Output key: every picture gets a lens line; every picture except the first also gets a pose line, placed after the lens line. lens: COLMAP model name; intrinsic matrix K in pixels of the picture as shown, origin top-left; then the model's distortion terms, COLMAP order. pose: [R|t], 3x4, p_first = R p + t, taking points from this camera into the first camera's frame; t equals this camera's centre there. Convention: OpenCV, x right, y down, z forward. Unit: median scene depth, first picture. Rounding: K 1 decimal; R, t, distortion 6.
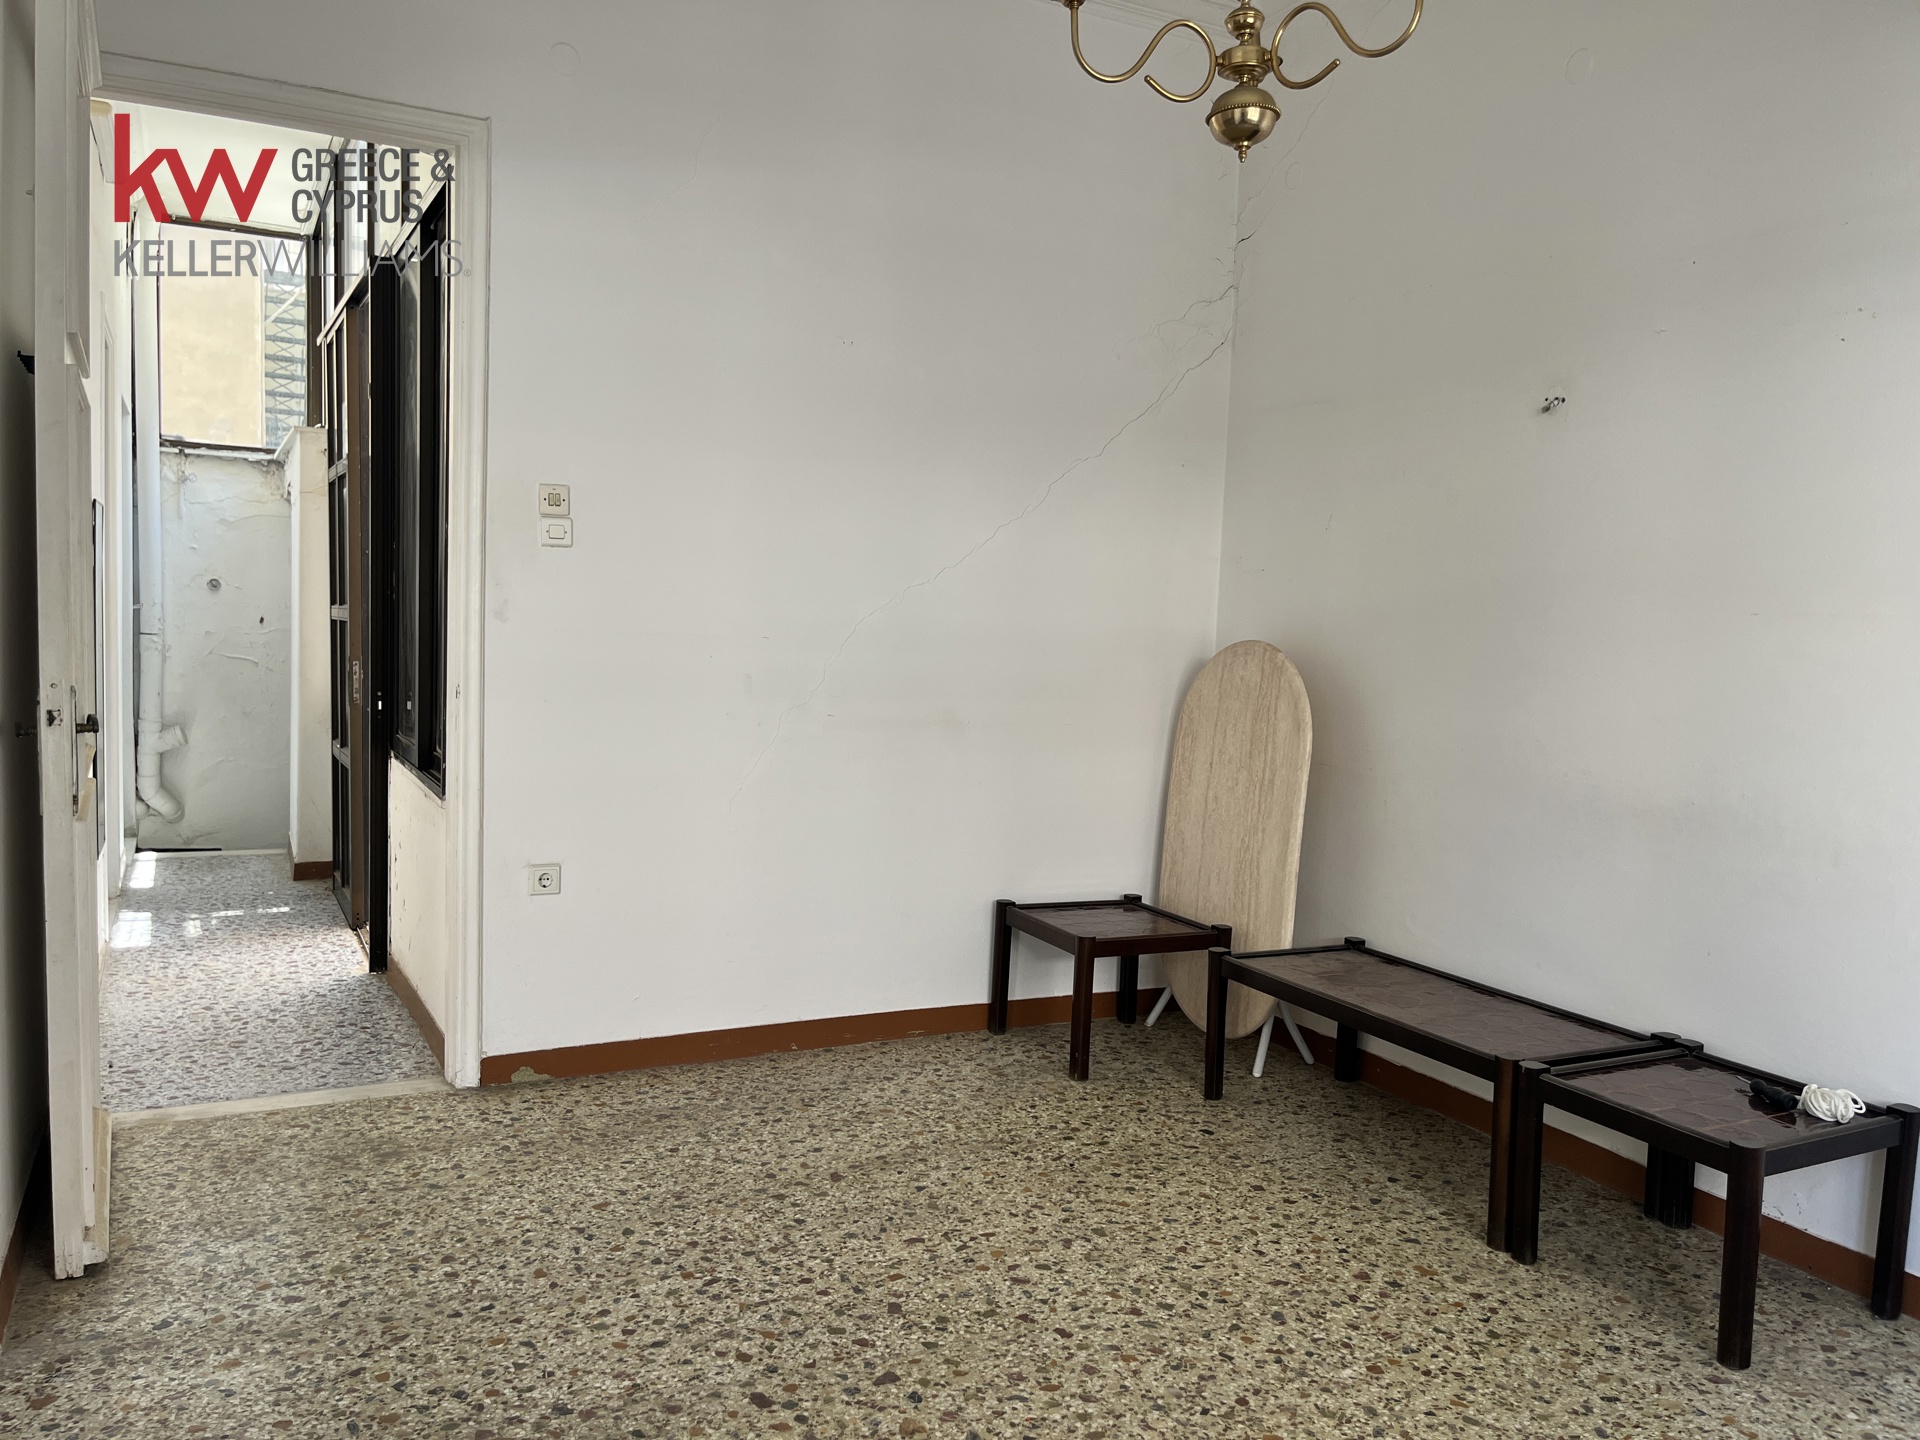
lens RADIAL K [[1473.9, 0, 961.0], [0, 1473.9, 726.1], [0, 0, 1]] dist [0.047635, -0.067311]
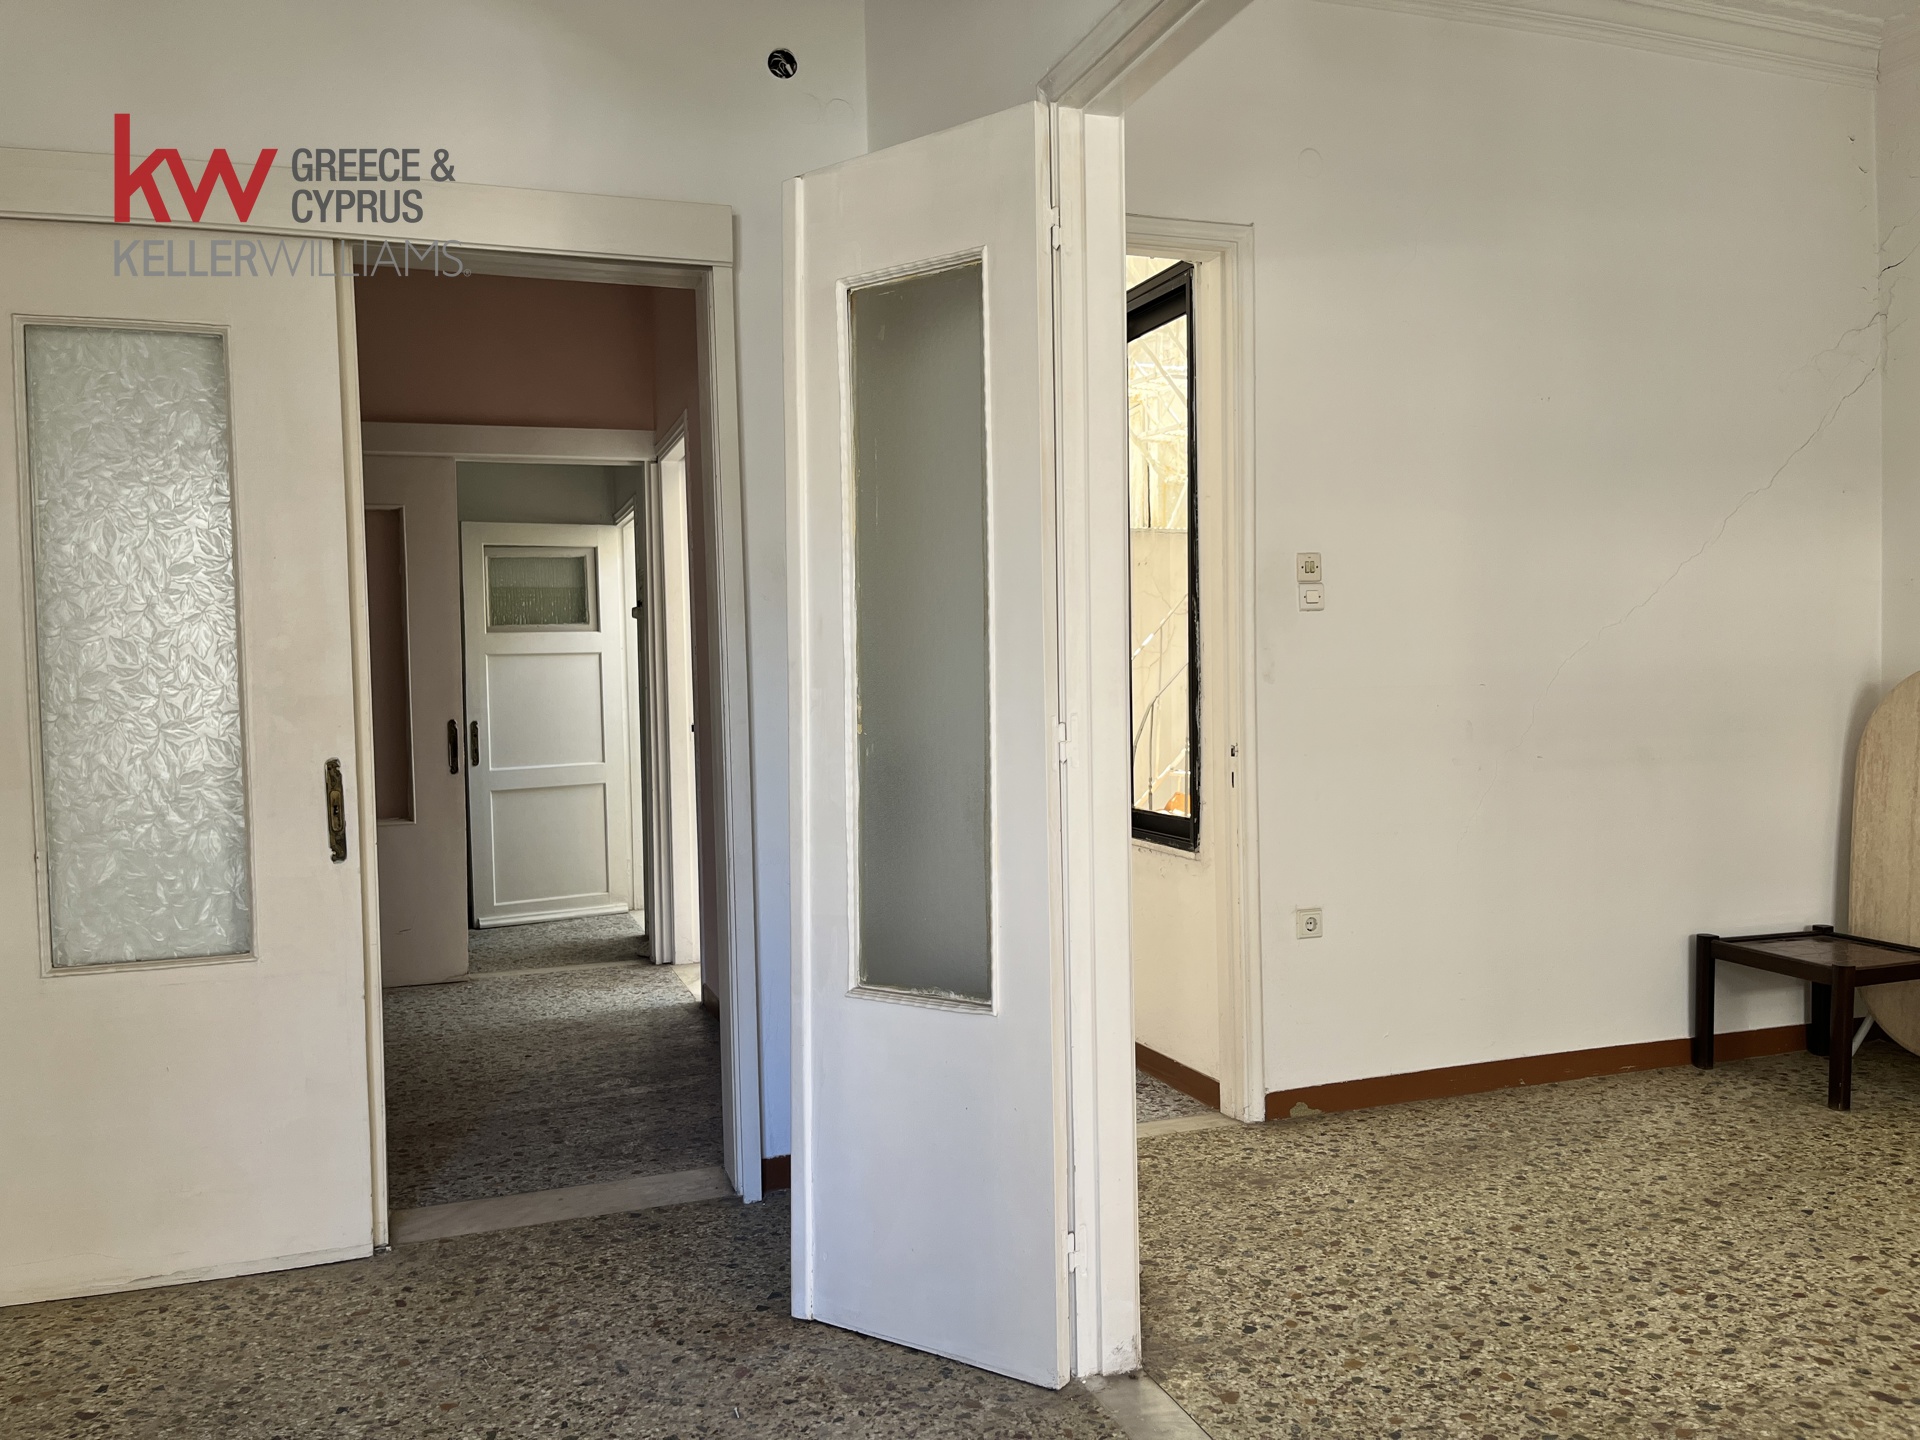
lens RADIAL K [[1473.9, 0, 799.1], [0, 1473.9, 730.5], [0, 0, 1]] dist [0.047635, -0.067311]
pose [[0.987365, -0.051417, -0.149892, -0.494320], [0.045601, 0.998077, -0.041982, -0.006859], [0.151762, 0.034617, 0.987811, -0.113424]]
